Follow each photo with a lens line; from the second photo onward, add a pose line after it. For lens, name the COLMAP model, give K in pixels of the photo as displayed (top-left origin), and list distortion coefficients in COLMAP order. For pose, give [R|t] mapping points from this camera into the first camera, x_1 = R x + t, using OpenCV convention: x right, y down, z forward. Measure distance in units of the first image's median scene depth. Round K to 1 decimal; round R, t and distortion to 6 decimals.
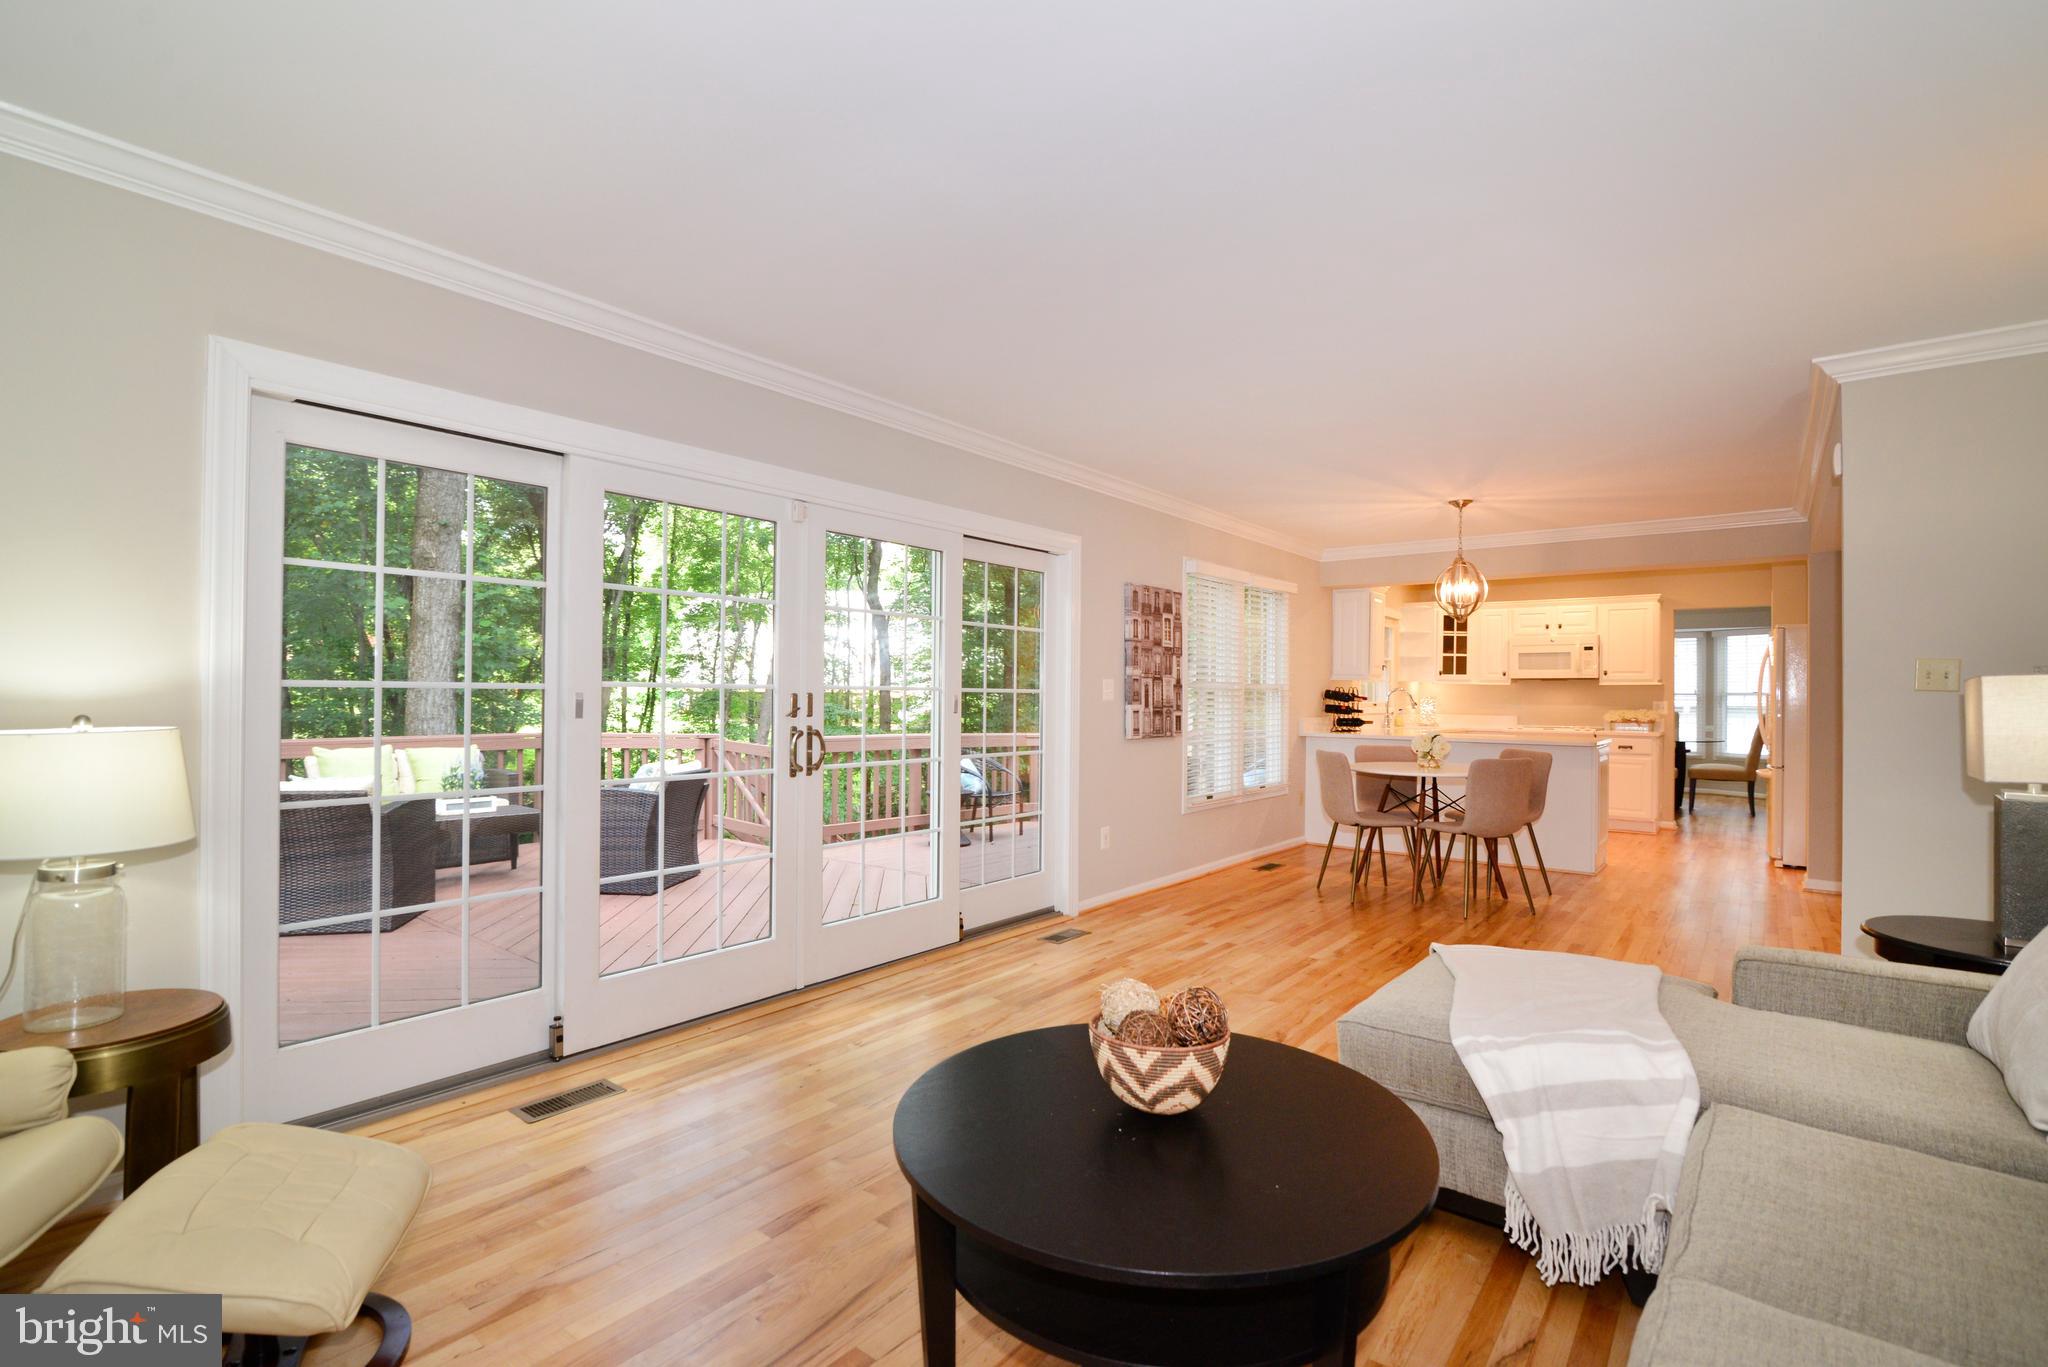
lens RADIAL K [[934.1, 0, 1019.2], [0, 934.1, 690.7], [0, 0, 1]] dist [-0.018552, 0.000897]
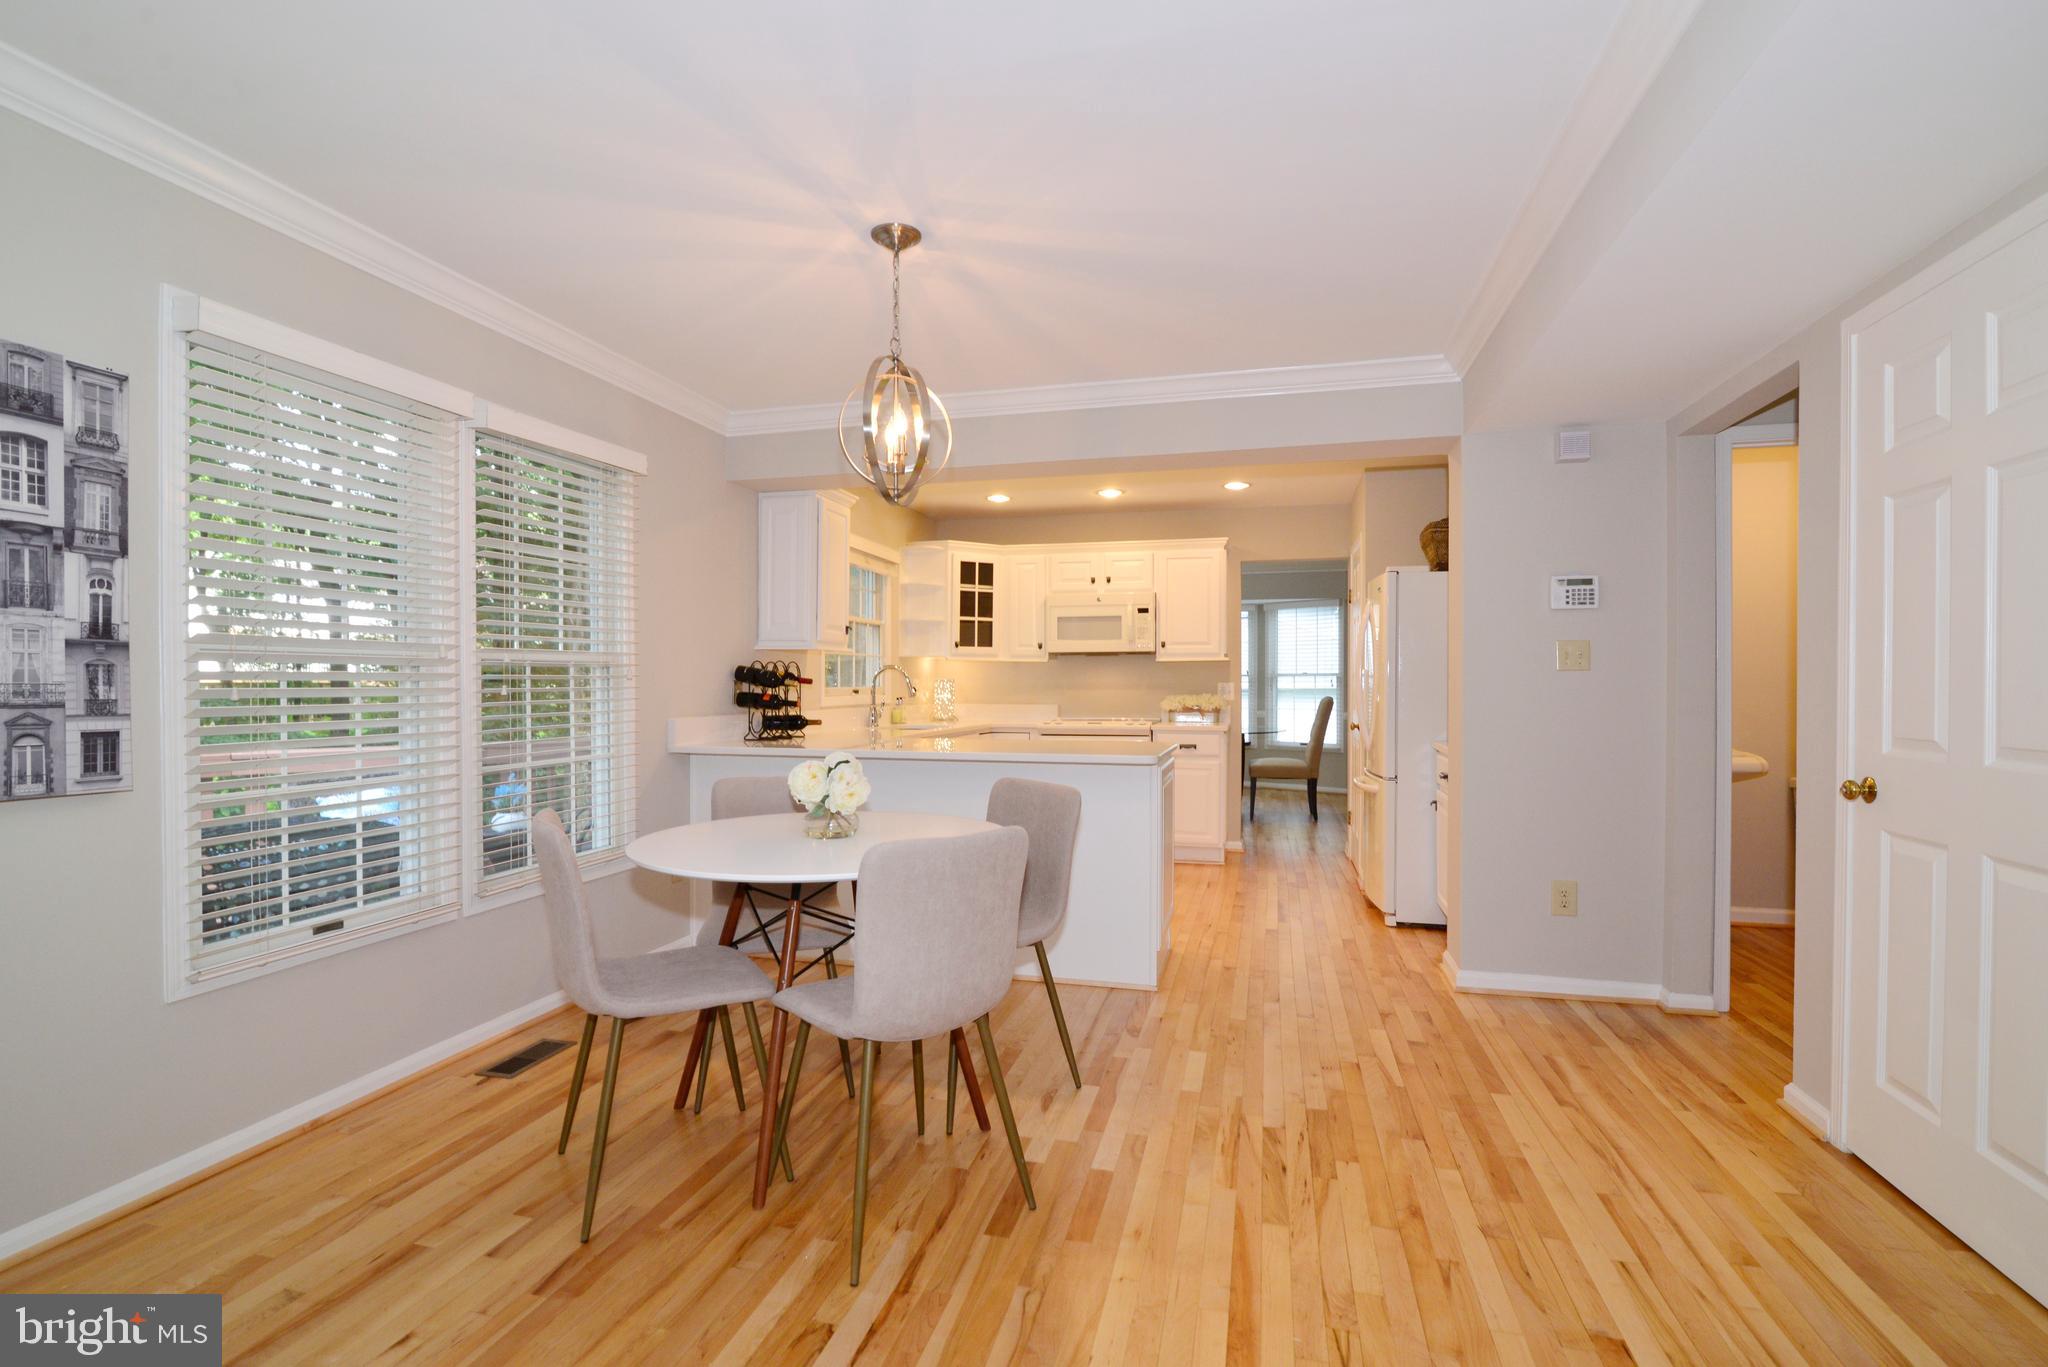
lens RADIAL K [[934.1, 0, 1019.2], [0, 934.1, 690.7], [0, 0, 1]] dist [-0.018552, 0.000897]
pose [[0.912414, -0.010536, 0.409132, 0.251896], [0.005040, 0.999882, 0.014510, 0.006491], [-0.409236, -0.011178, 0.912360, 0.415389]]
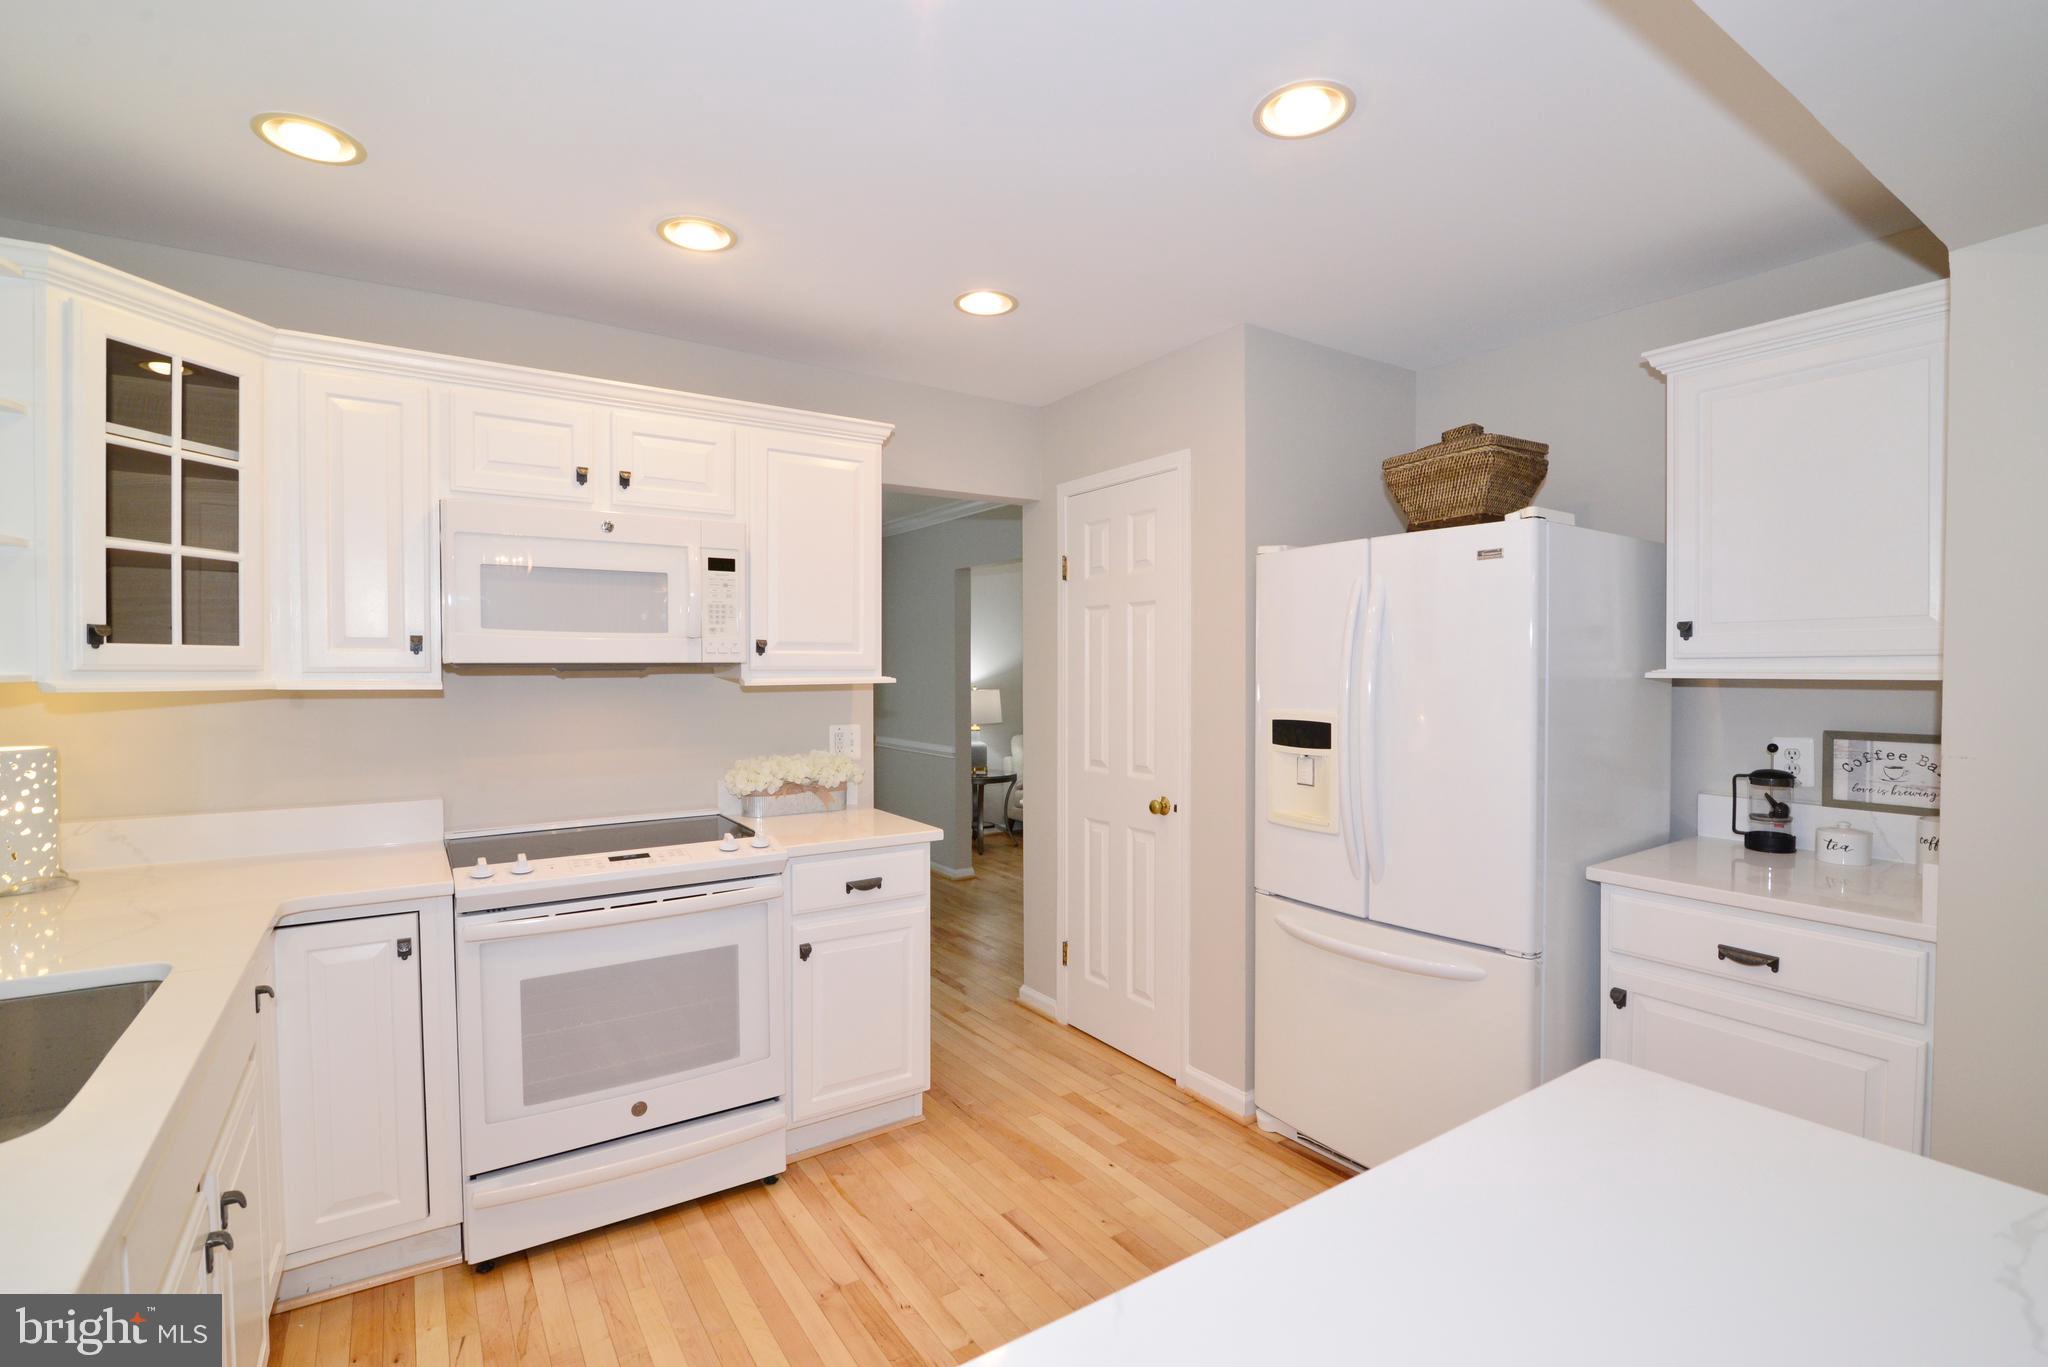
lens RADIAL K [[934.1, 0, 1019.2], [0, 934.1, 690.7], [0, 0, 1]] dist [-0.018552, 0.000897]
pose [[0.297048, -0.030775, 0.954366, 0.392921], [0.001089, 0.999491, 0.031891, -0.015989], [-0.954862, -0.008434, 0.296930, 0.910204]]
